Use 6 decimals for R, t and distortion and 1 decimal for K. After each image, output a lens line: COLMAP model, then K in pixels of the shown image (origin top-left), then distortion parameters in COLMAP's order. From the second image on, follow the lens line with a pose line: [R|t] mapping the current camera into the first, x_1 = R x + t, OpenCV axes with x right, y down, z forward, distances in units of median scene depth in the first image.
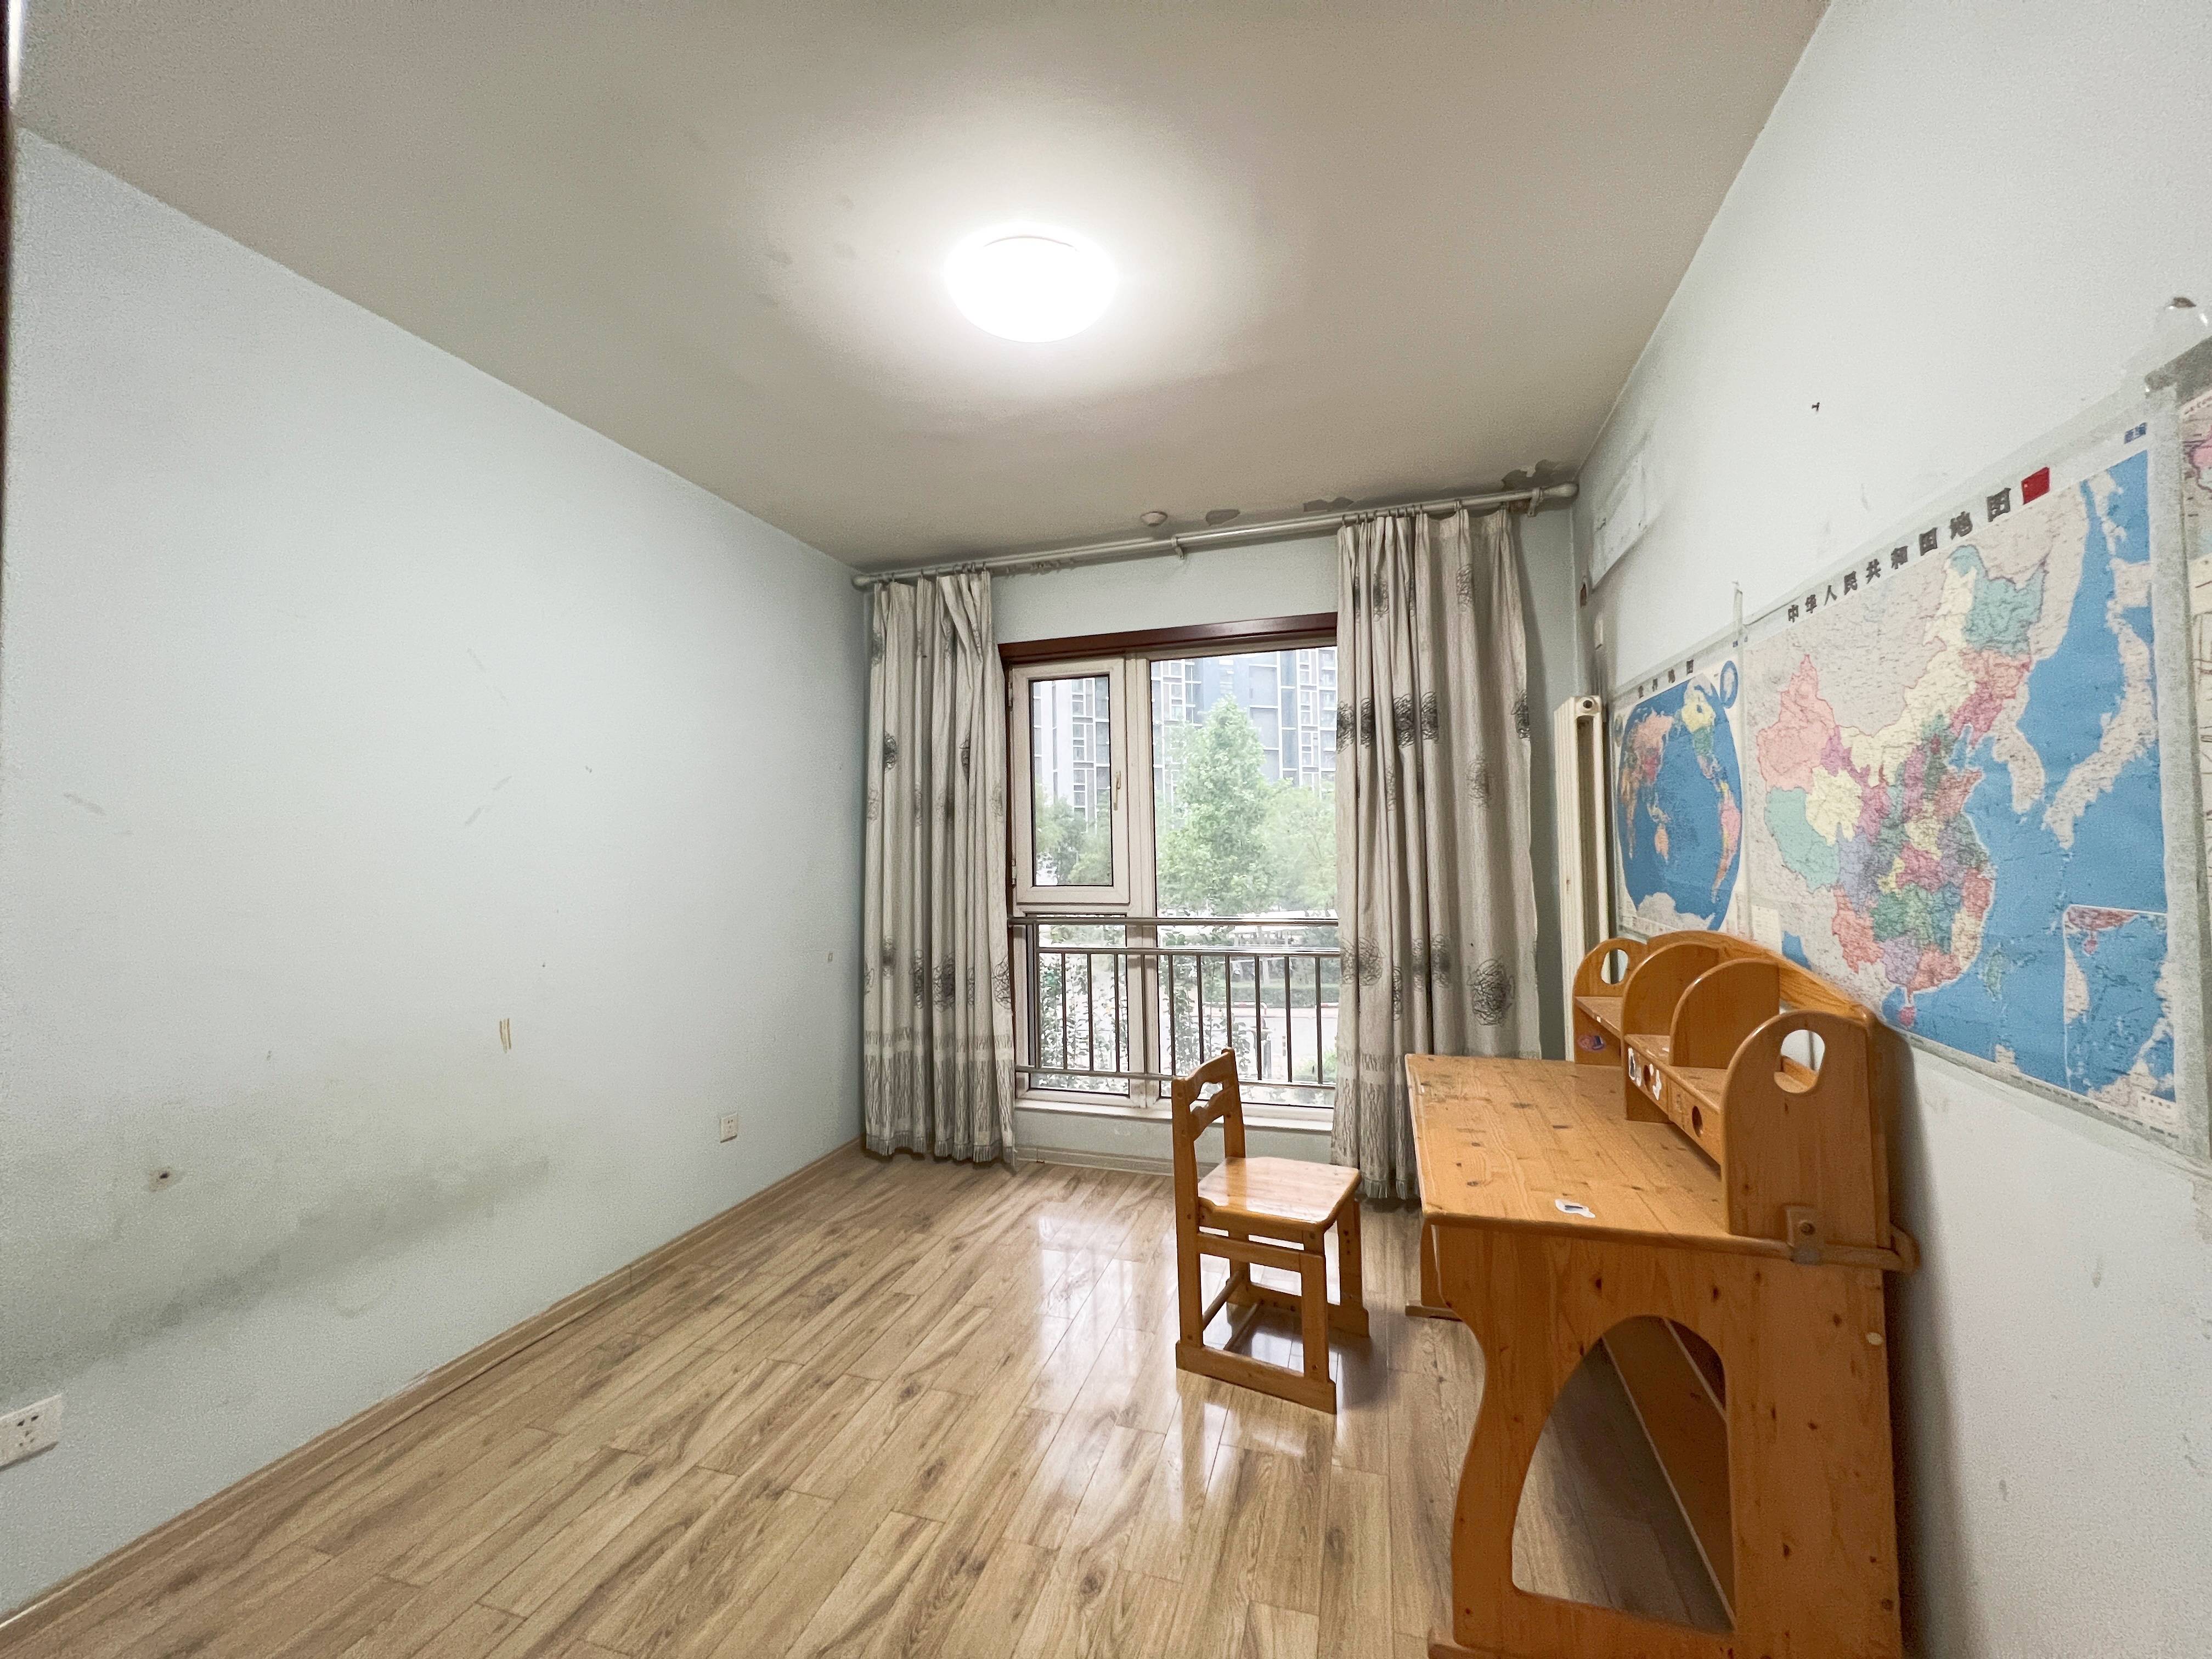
lens RADIAL K [[885.4, 0, 1103.5], [0, 885.4, 822.6], [0, 0, 1]] dist [0.000617, -0.000014]
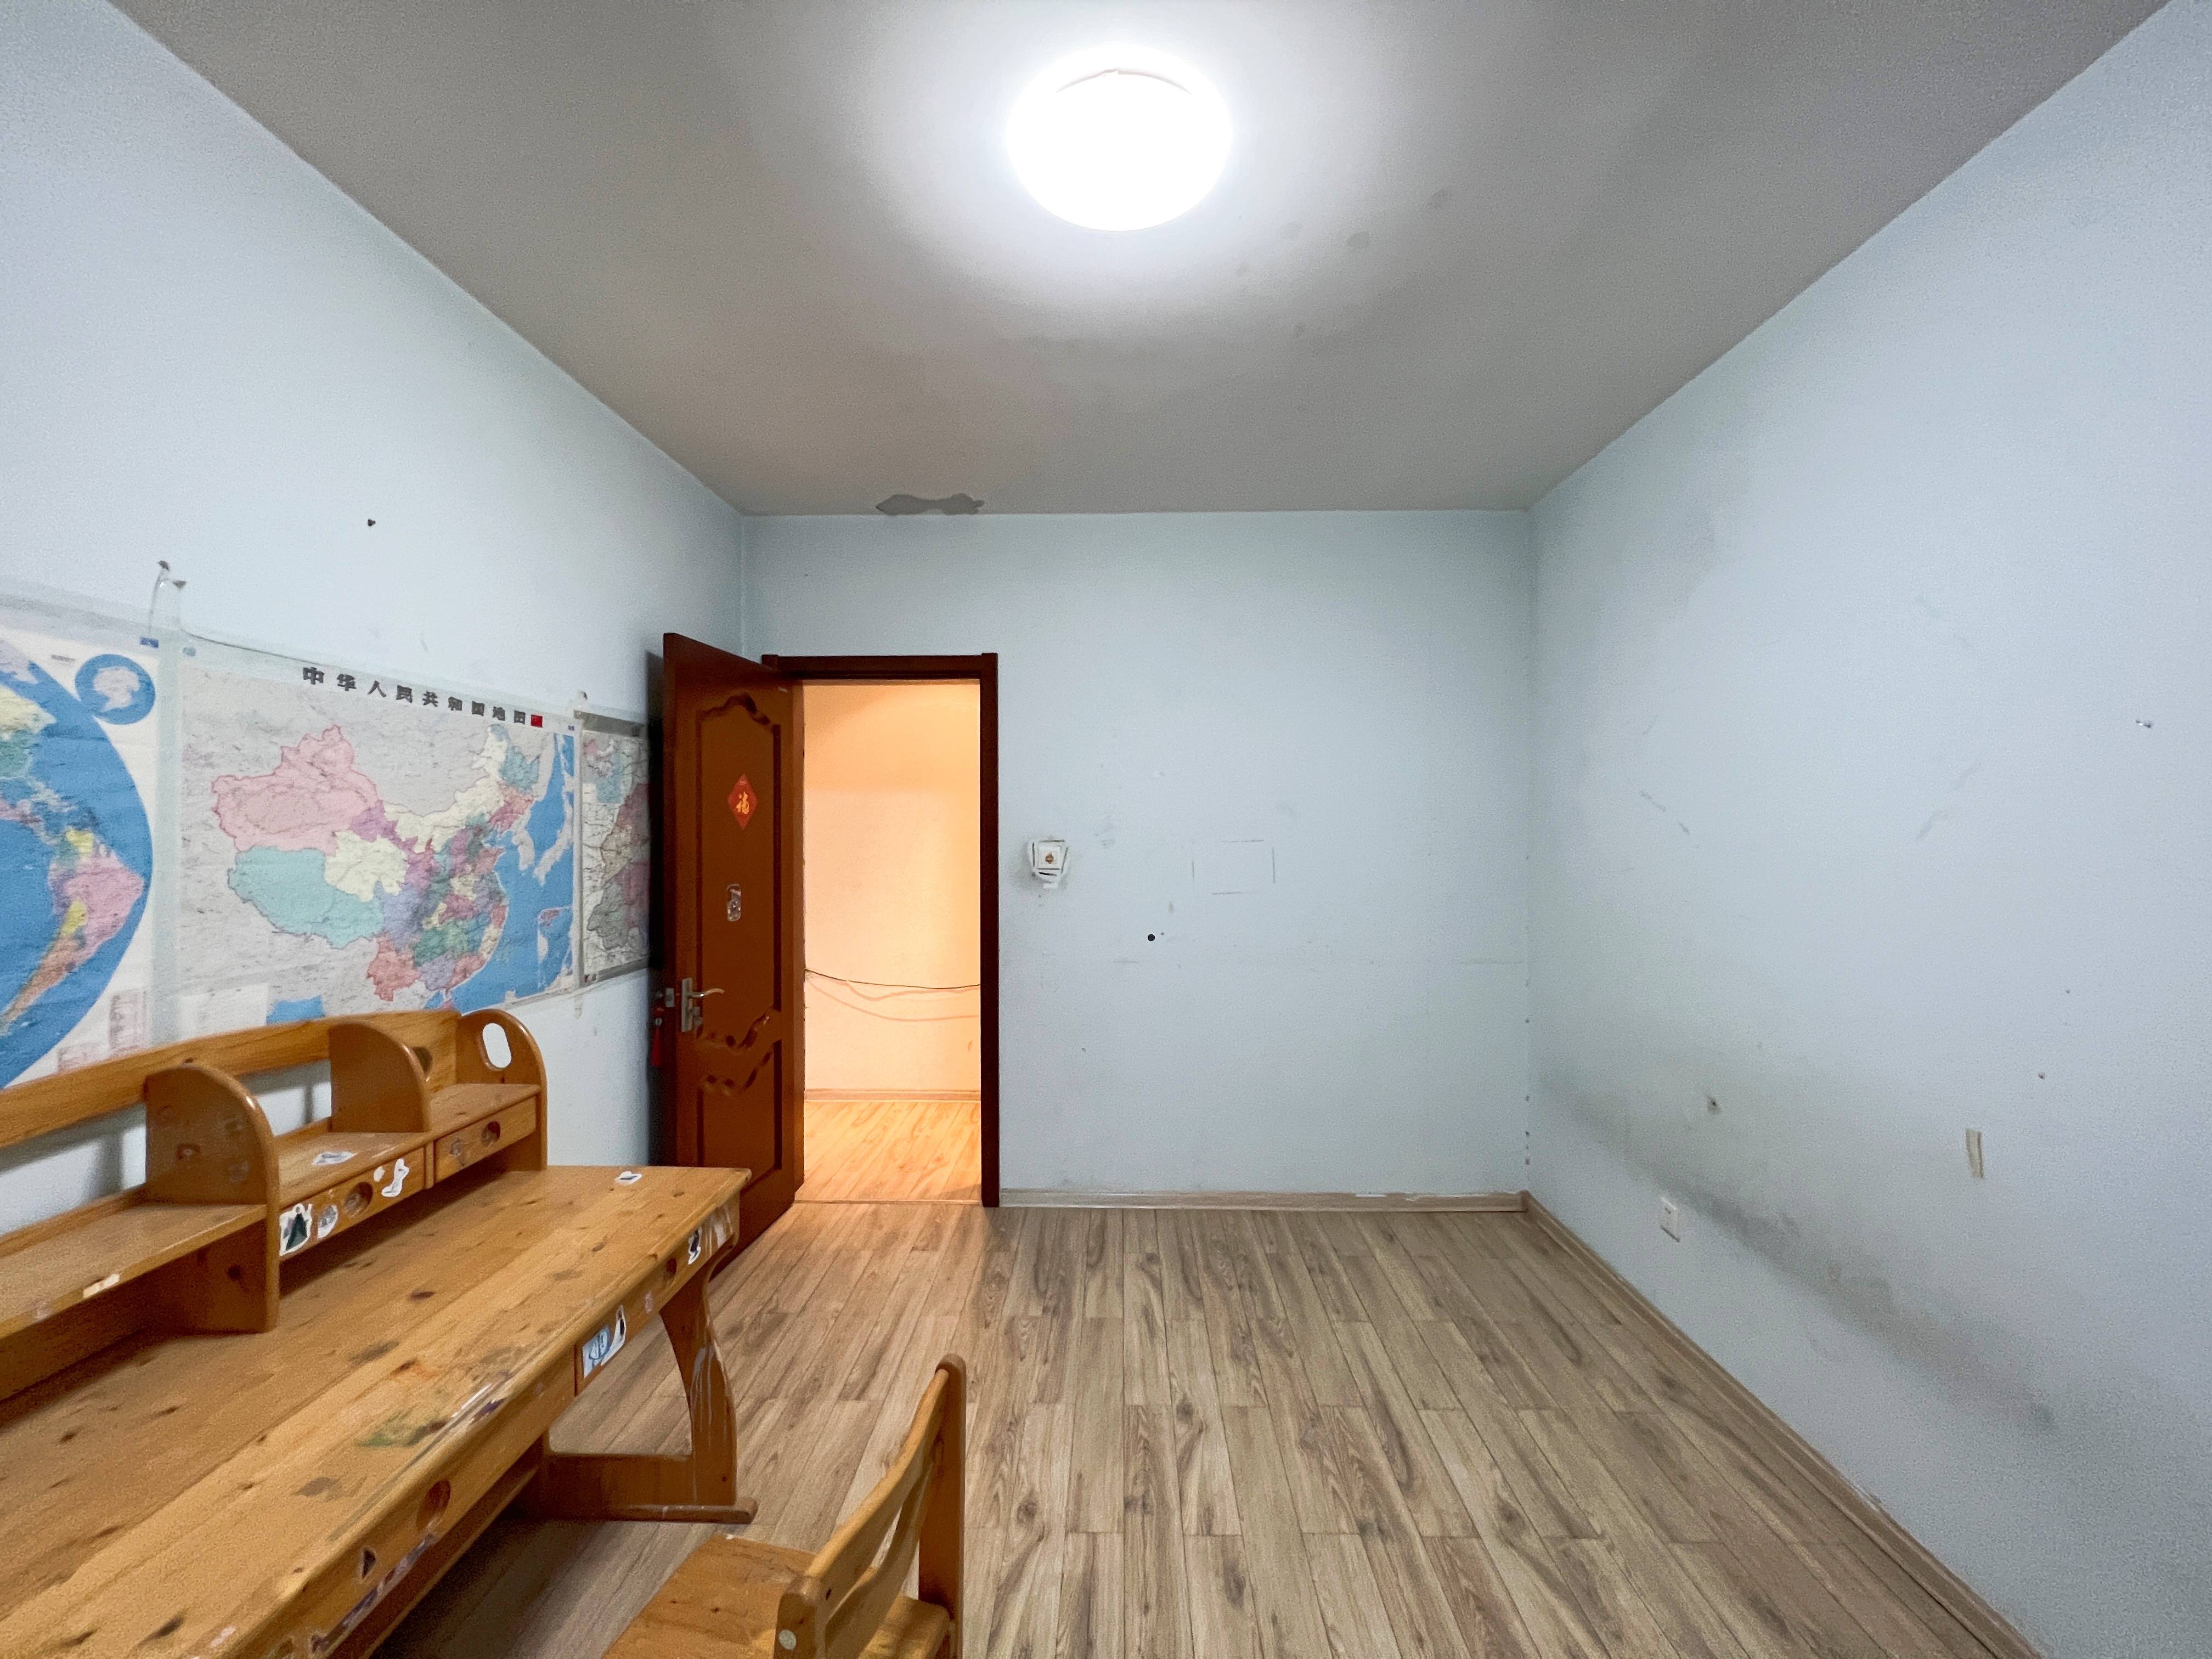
lens RADIAL K [[885.4, 0, 1108.7], [0, 885.4, 824.2], [0, 0, 1]] dist [0.000617, -0.000014]
pose [[-0.960872, 0.020007, -0.276270, 0.215864], [0.029744, 0.999074, -0.031100, -0.010611], [0.275391, -0.038100, -0.960577, 2.496162]]
